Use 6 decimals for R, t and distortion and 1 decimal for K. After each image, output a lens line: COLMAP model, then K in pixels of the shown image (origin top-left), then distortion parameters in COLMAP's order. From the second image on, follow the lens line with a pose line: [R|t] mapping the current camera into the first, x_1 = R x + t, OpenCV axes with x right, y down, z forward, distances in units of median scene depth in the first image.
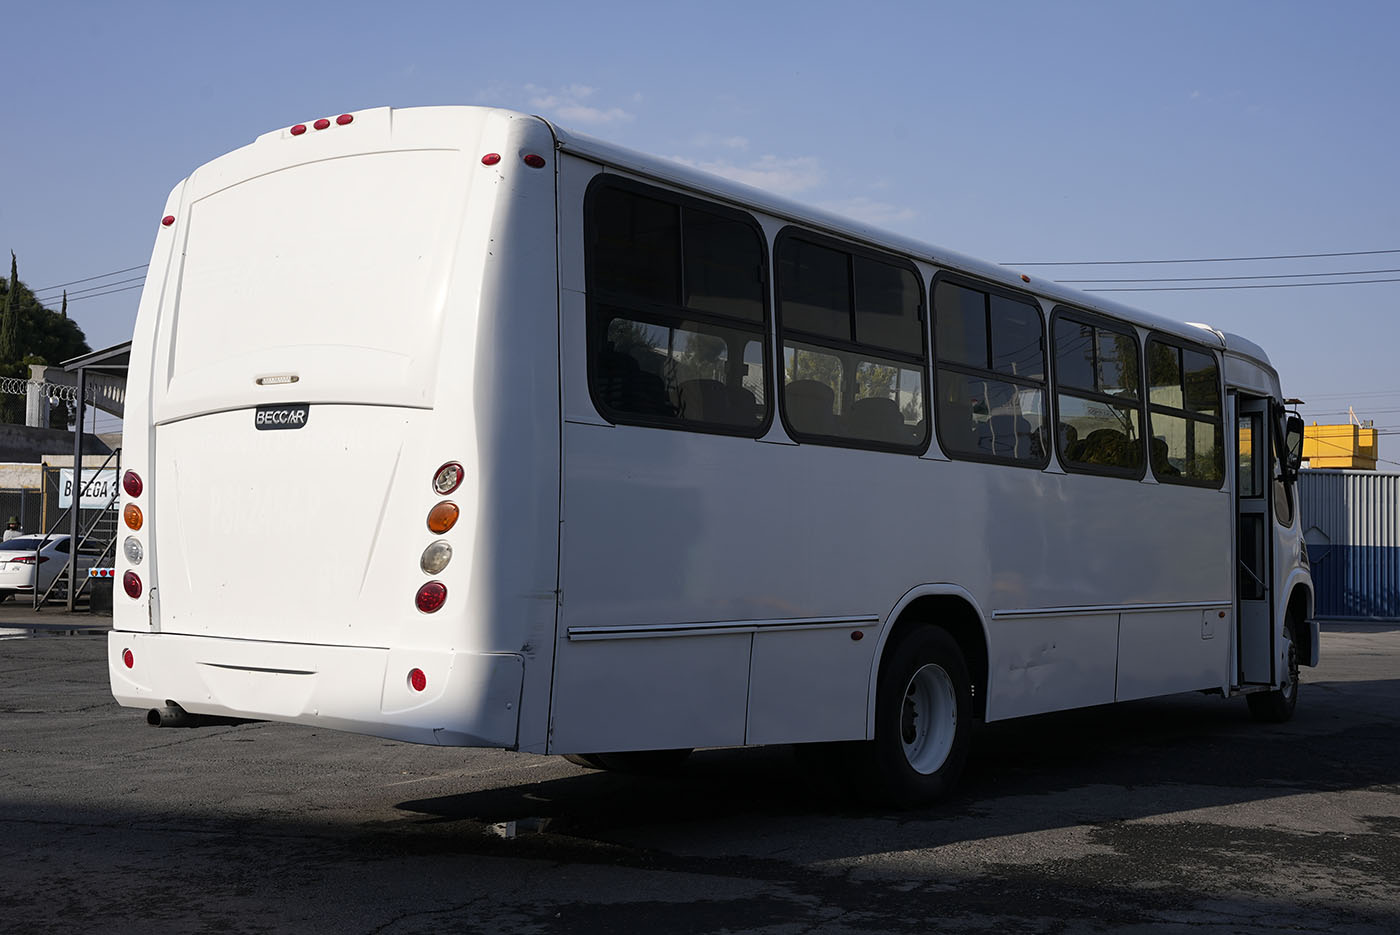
lens RADIAL K [[1631.3, 0, 700.0], [0, 1631.3, 467.5], [0, 0, 1]] dist [-0.023350, 0.327614]
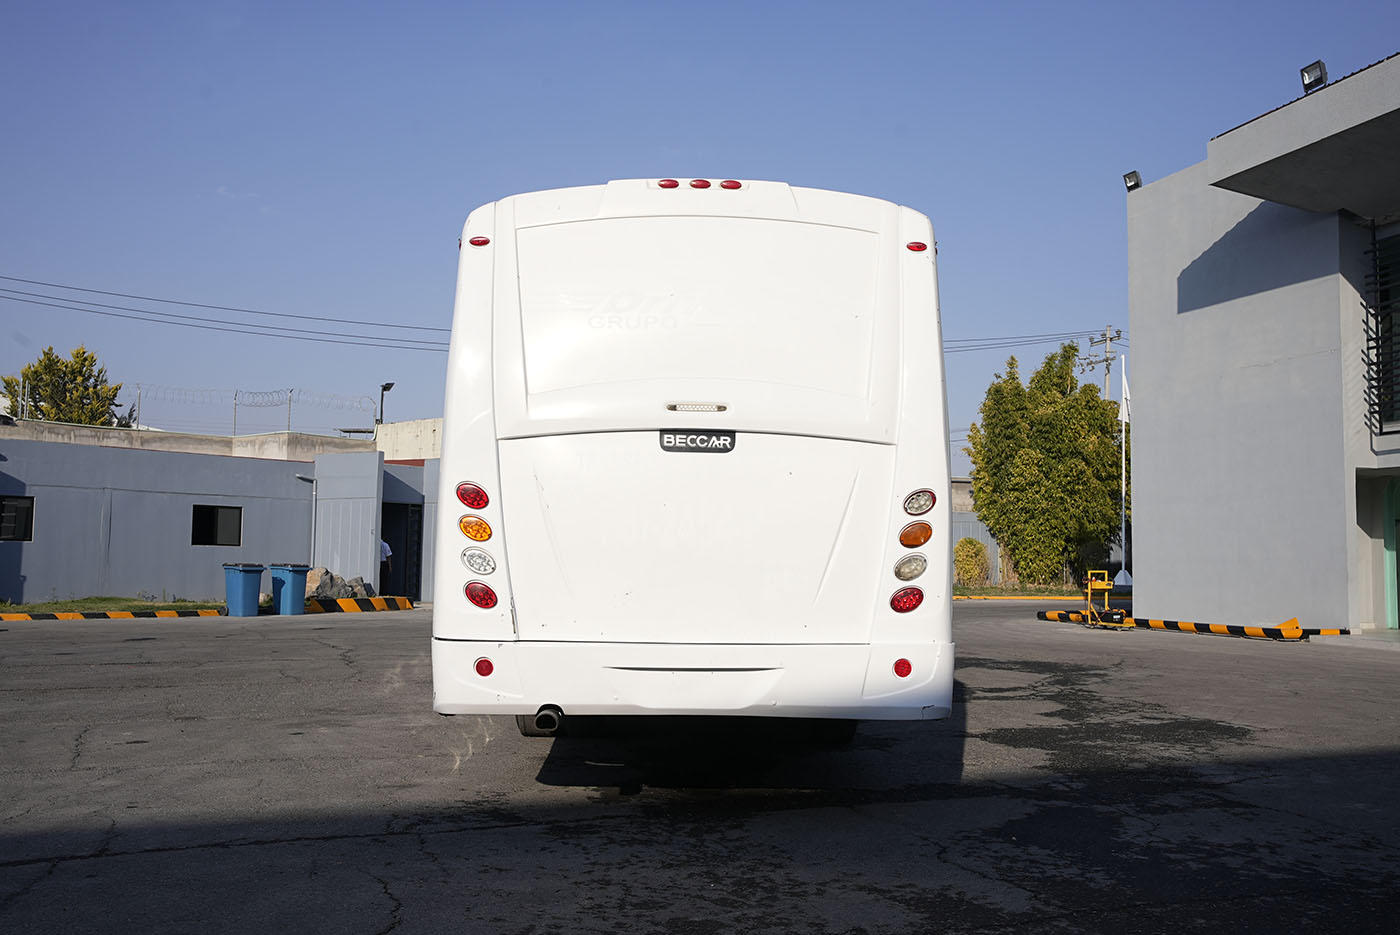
lens RADIAL K [[1233.2, 0, 700.0], [0, 1233.2, 467.5], [0, 0, 1]] dist [-0.113786, 0.000242]
pose [[0.786456, 0.033668, 0.616728, -0.779204], [-0.030557, 0.999411, -0.015592, -0.000089], [-0.616890, -0.006583, 0.787022, 0.341916]]
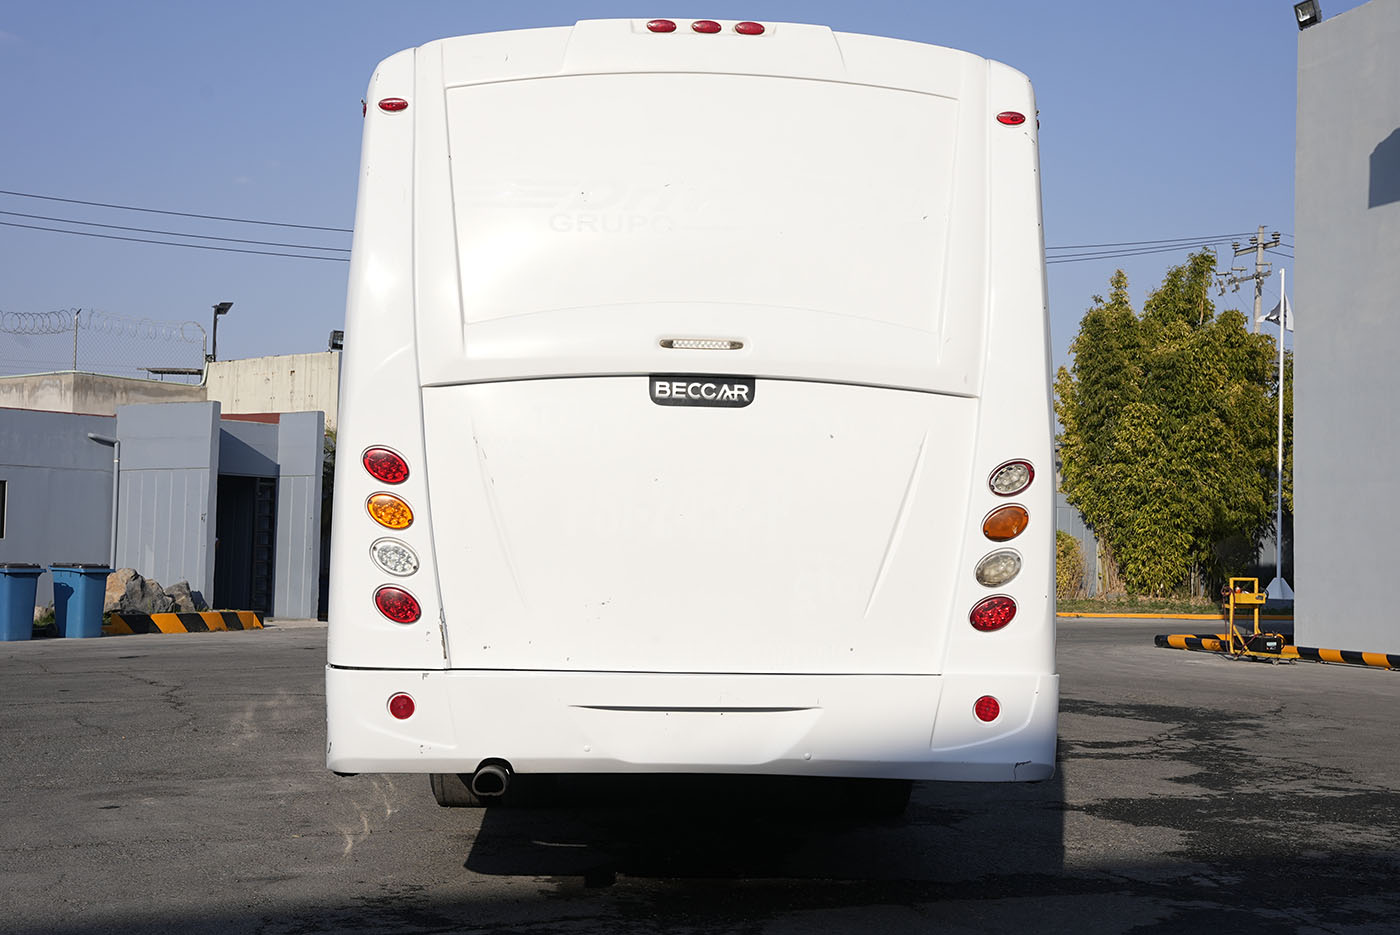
lens RADIAL K [[1763.2, 0, 700.0], [0, 1763.2, 467.5], [0, 0, 1]] dist [0.022790, 0.052301]
pose [[0.772313, 0.023732, 0.634799, -0.810034], [-0.036026, 0.999330, 0.006470, 0.000801], [-0.634220, -0.027866, 0.772650, 0.338284]]
